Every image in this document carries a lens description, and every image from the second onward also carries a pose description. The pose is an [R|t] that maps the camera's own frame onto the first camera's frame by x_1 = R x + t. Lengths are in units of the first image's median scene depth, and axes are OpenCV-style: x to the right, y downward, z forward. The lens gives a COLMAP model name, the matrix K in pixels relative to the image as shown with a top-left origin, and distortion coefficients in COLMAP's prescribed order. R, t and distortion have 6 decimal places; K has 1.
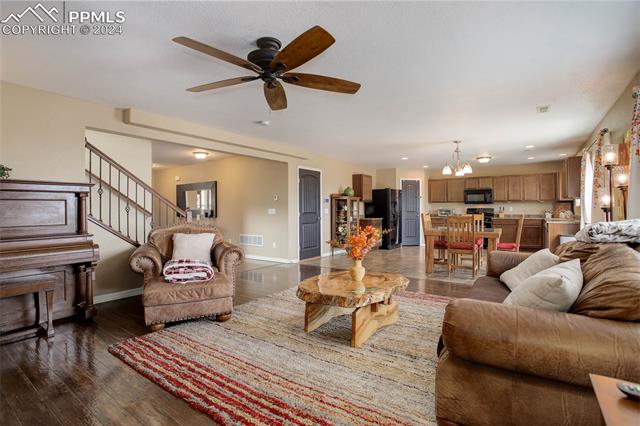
lens RADIAL K [[311.0, 0, 314.6], [0, 311.0, 208.9], [0, 0, 1]] dist [-0.045317, 0.005080]
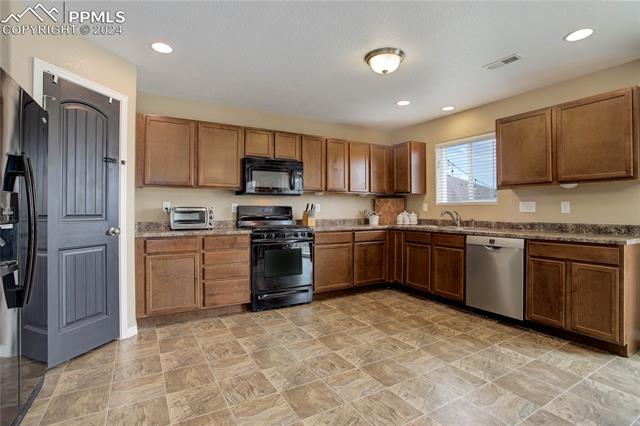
lens RADIAL K [[311.0, 0, 314.8], [0, 311.0, 208.0], [0, 0, 1]] dist [-0.045317, 0.005080]
pose [[0.399730, 0.008260, 0.916596, 0.193267], [-0.004662, 0.999965, -0.006978, 0.003270], [-0.916621, -0.001484, 0.399754, 0.866761]]
